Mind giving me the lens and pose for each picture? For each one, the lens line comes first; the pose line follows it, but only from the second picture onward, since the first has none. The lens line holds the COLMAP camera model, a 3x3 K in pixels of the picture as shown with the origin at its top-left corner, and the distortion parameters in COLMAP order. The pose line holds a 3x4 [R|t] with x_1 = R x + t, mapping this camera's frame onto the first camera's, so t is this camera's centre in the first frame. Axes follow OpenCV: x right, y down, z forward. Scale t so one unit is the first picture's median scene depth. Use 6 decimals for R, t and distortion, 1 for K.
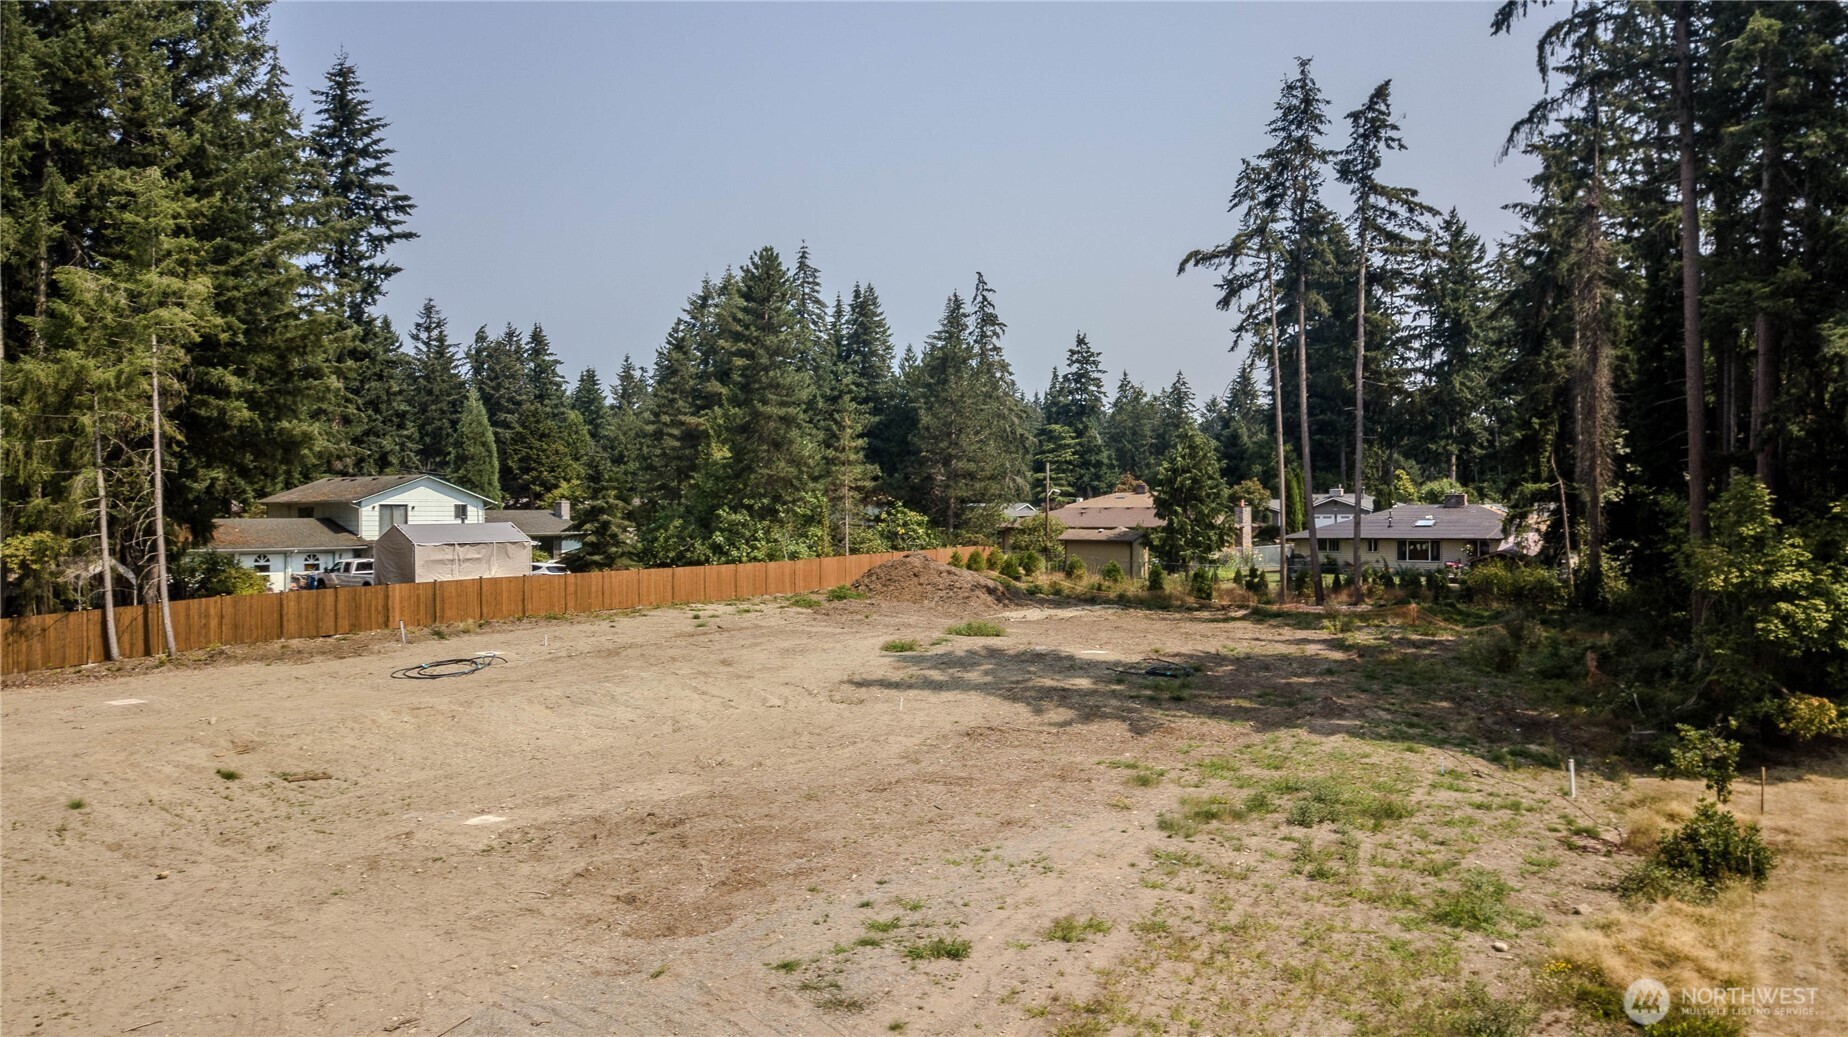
lens RADIAL K [[1405.6, 0, 924.0], [0, 1405.6, 518.5], [0, 0, 1]] dist [-0.006840, -0.003307]
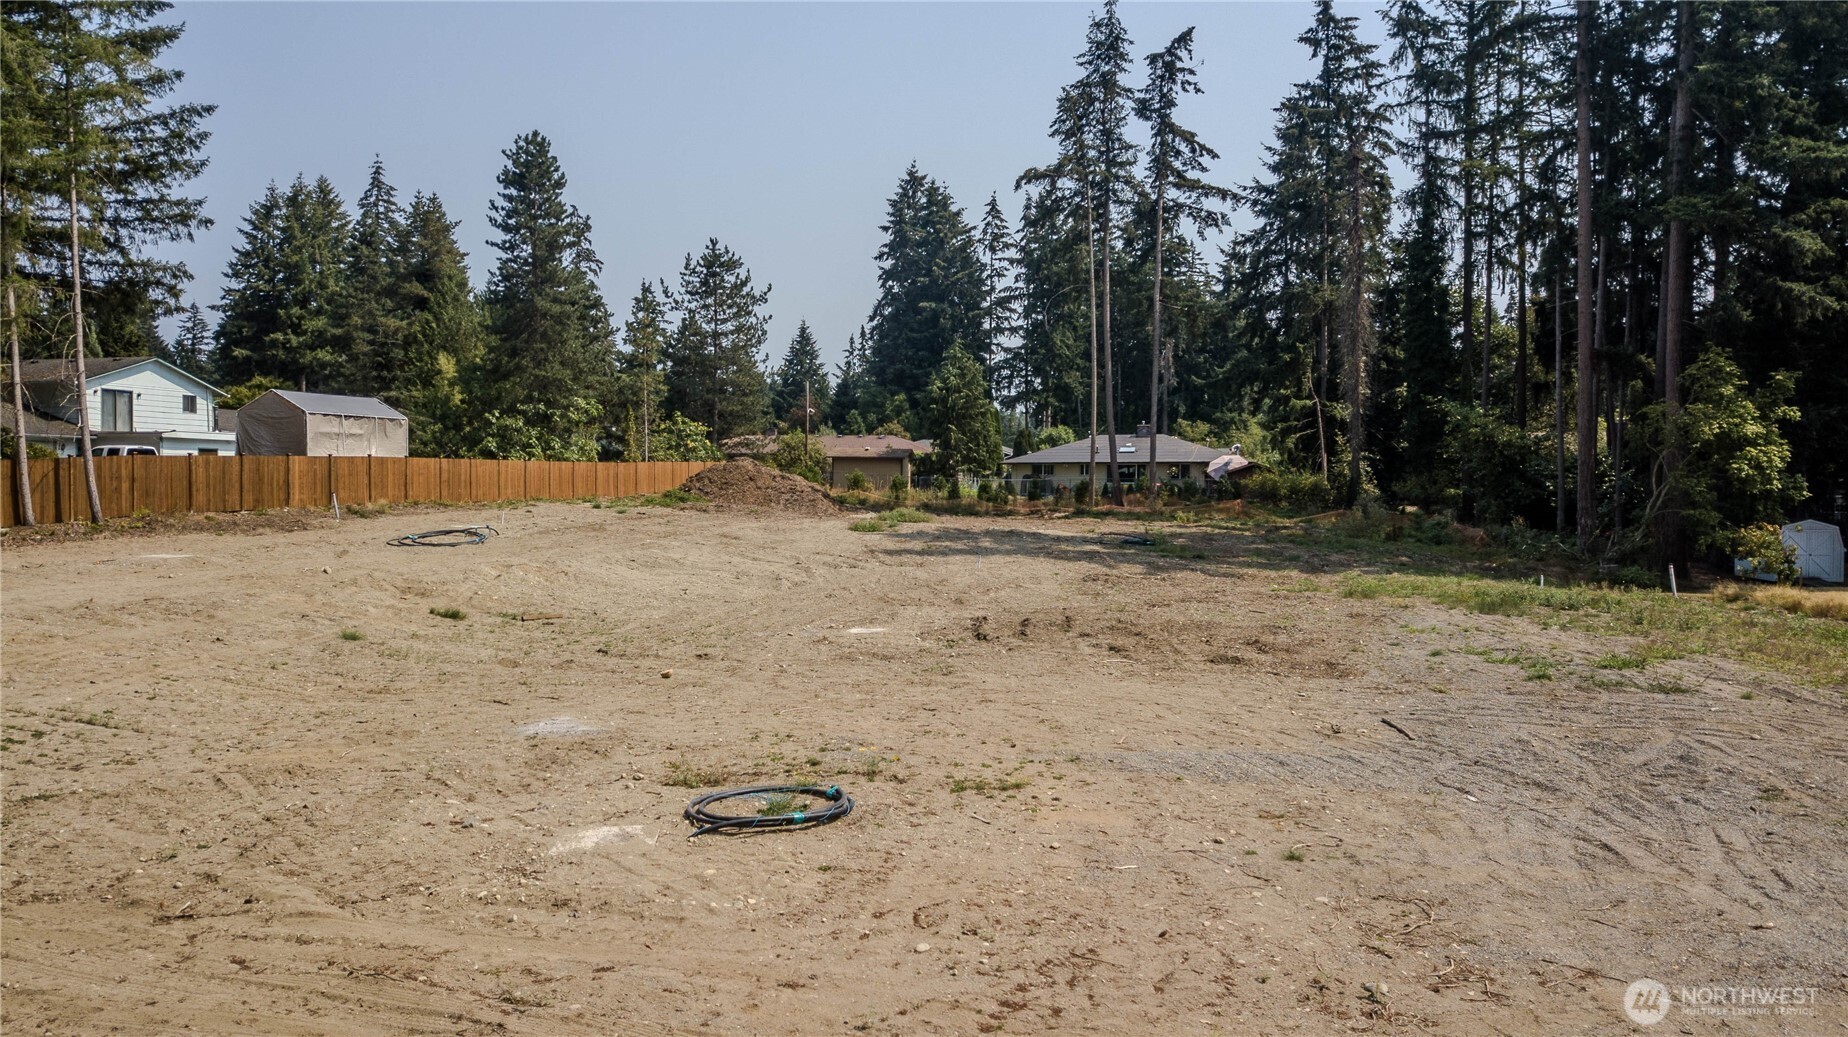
lens RADIAL K [[1426.3, 0, 921.5], [0, 1426.3, 465.4], [0, 0, 1]] dist [0.005950, 0.000505]
pose [[0.939101, 0.017948, 0.343171, -0.347479], [-0.013423, 0.999789, -0.015559, 0.066810], [-0.343378, 0.010005, 0.939144, 0.059321]]
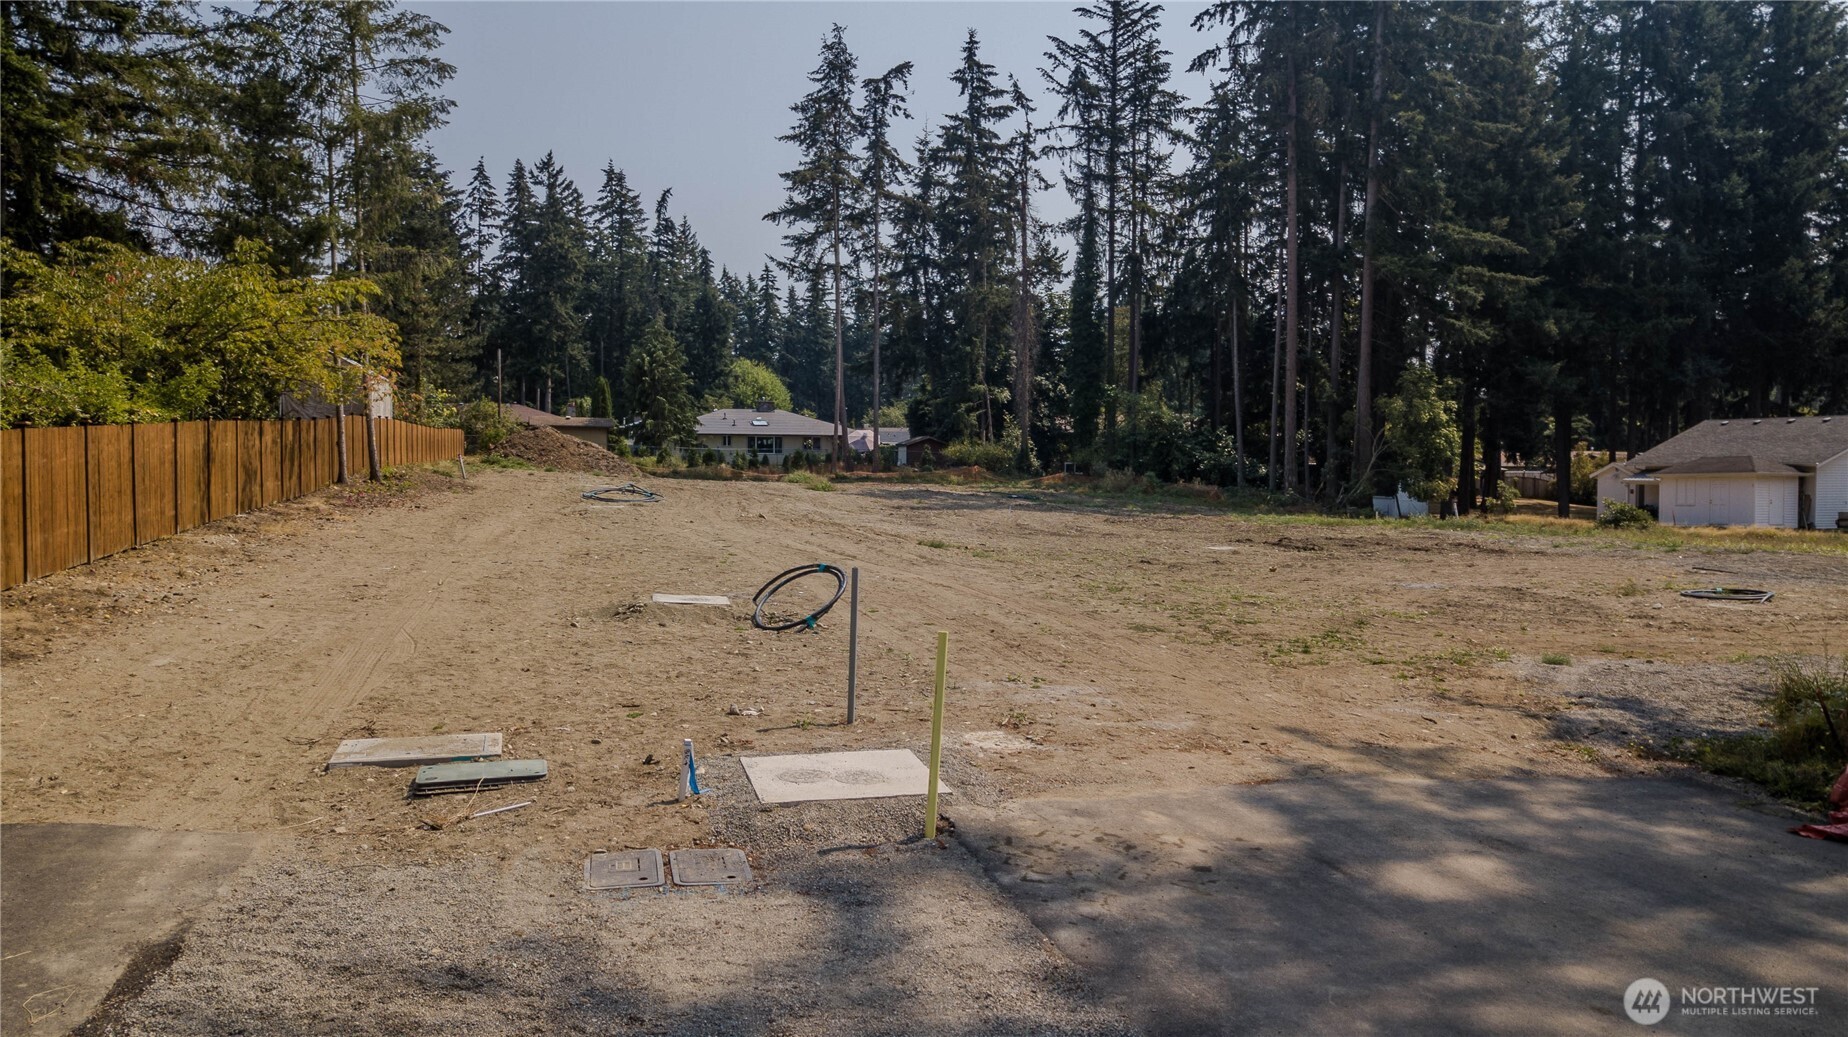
lens RADIAL K [[1426.3, 0, 921.5], [0, 1426.3, 465.4], [0, 0, 1]] dist [0.005950, 0.000505]
pose [[0.653251, 0.007581, 0.757103, -0.927436], [-0.010770, 0.999942, -0.000720, 0.076299], [-0.757064, -0.007684, 0.653295, 0.218042]]
